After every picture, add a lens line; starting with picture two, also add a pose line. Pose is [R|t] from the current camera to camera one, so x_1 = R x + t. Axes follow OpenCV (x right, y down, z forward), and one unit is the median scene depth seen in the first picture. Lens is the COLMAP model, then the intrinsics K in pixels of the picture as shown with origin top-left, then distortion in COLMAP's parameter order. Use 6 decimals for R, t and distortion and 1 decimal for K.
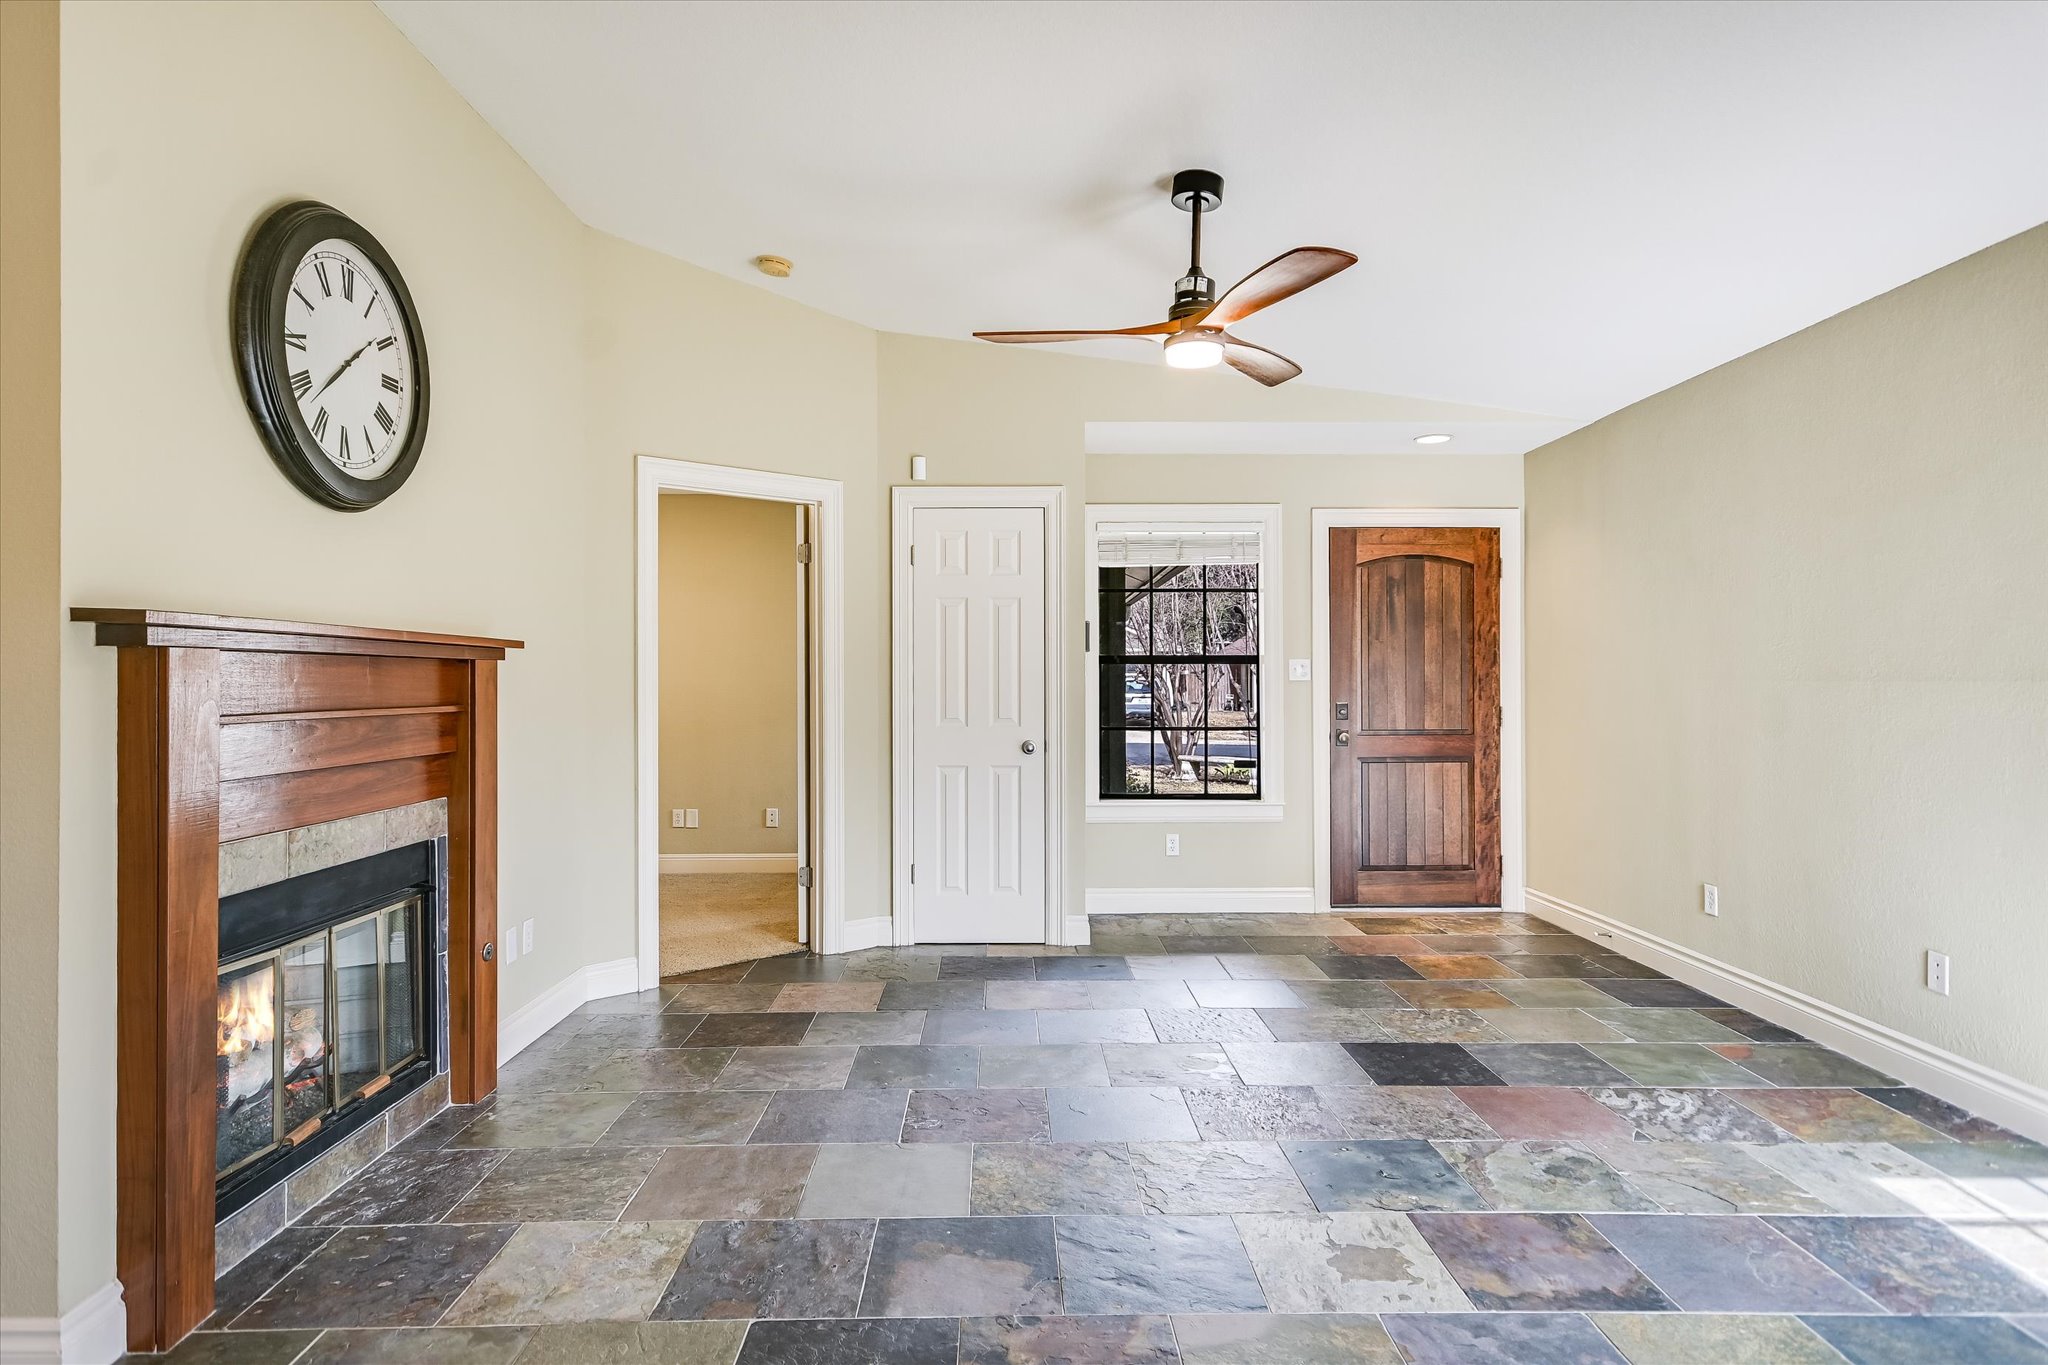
lens RADIAL K [[1096.4, 0, 1070.6], [0, 1096.4, 674.0], [0, 0, 1]] dist [0.000146, -0.000057]
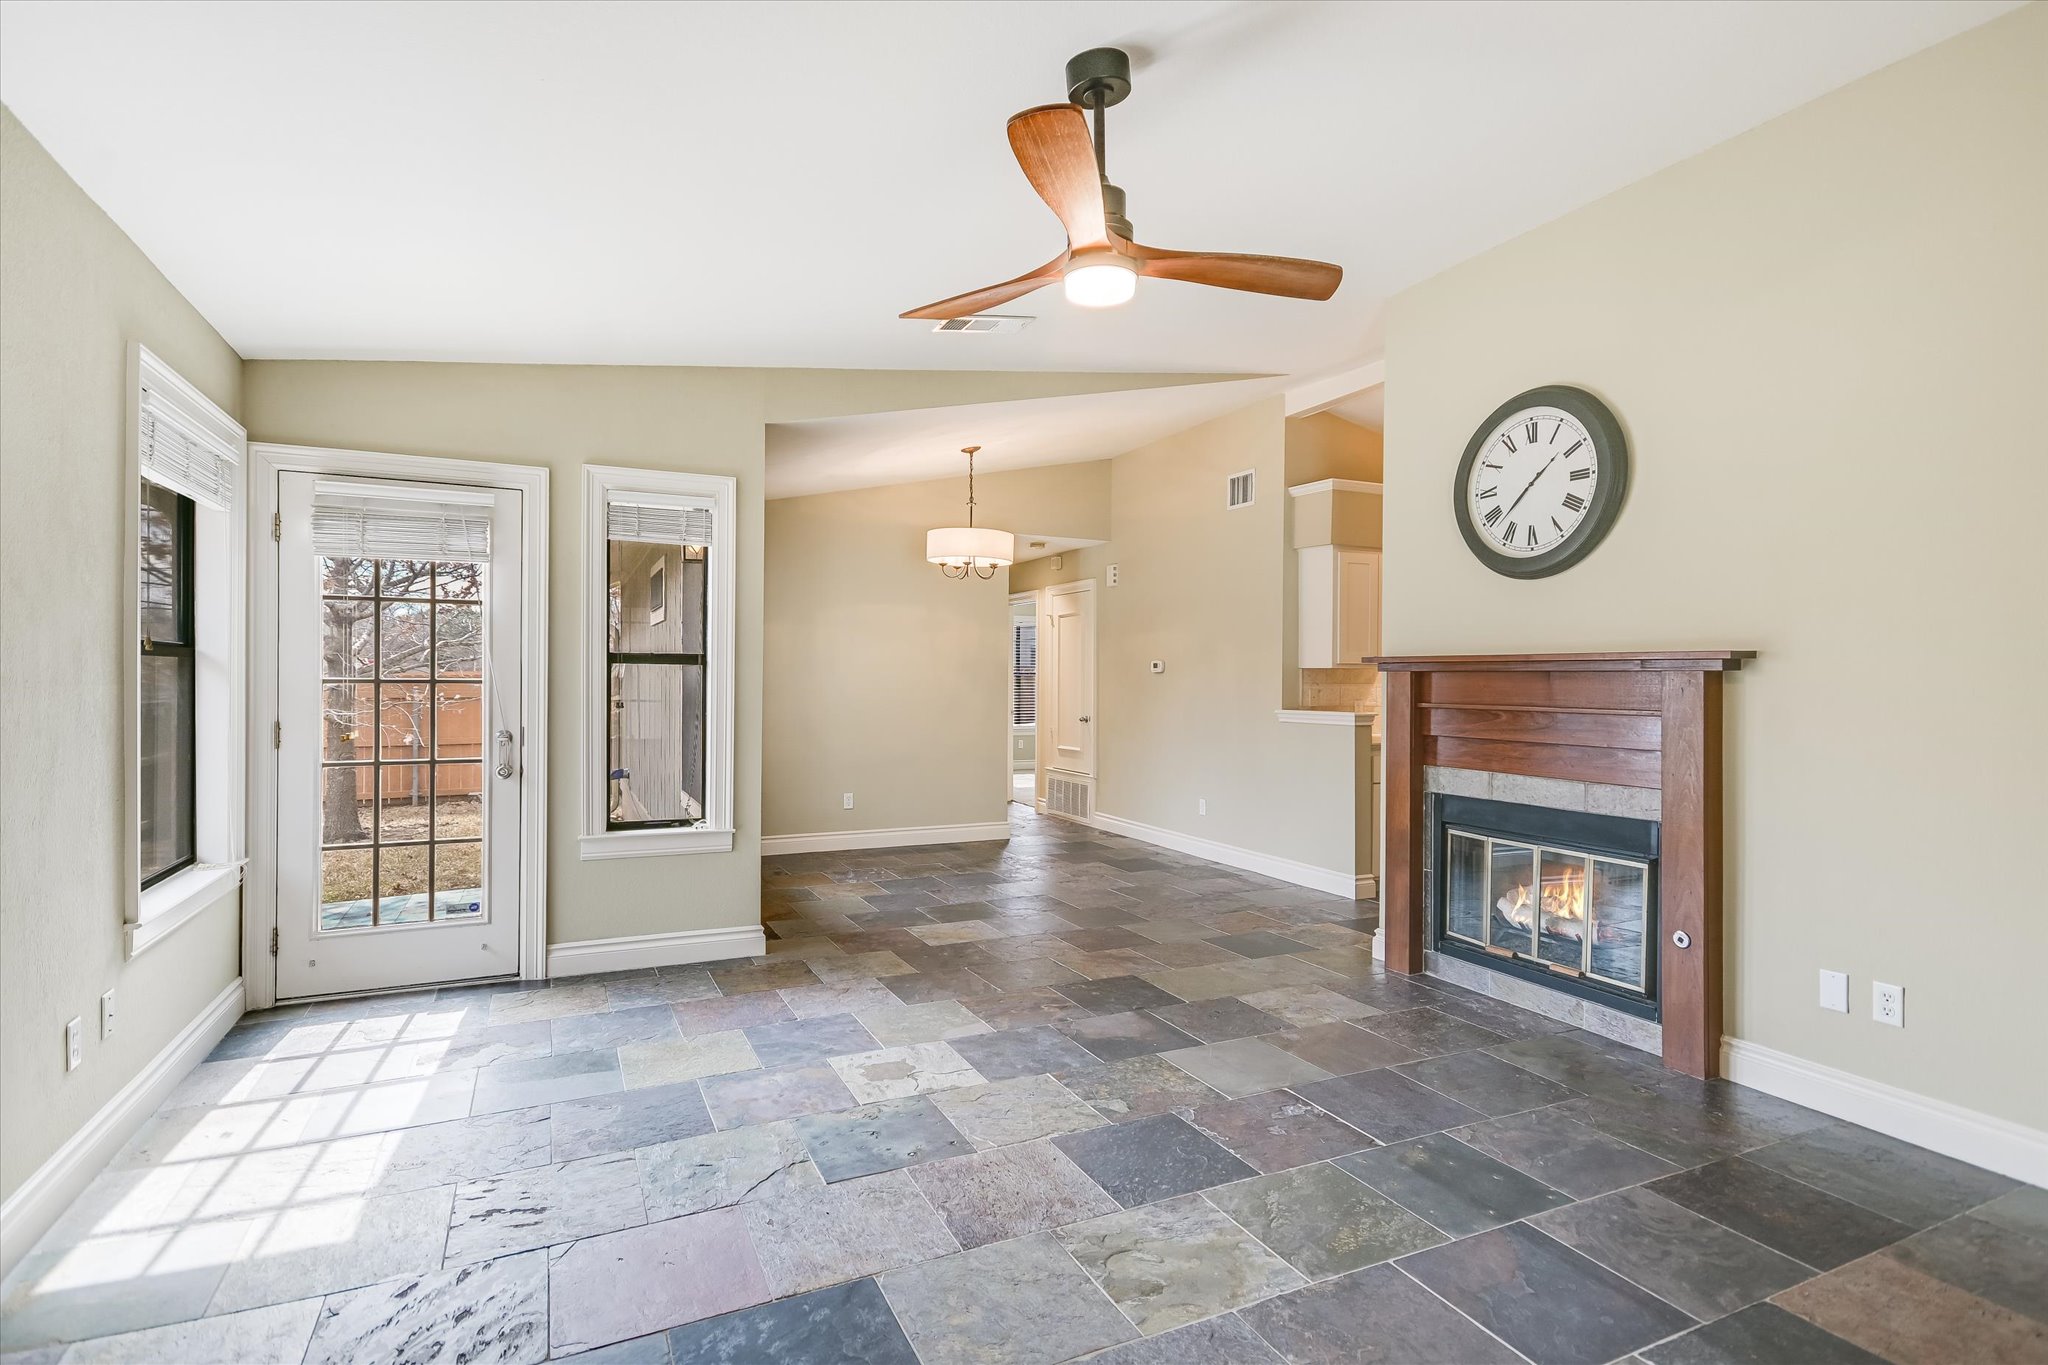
lens RADIAL K [[1096.4, 0, 1070.6], [0, 1096.4, 674.0], [0, 0, 1]] dist [0.000146, -0.000057]
pose [[-0.910955, -0.004028, -0.412485, 0.579789], [-0.001946, 0.999983, -0.005466, -0.003801], [0.412500, -0.004177, -0.910948, 2.150833]]
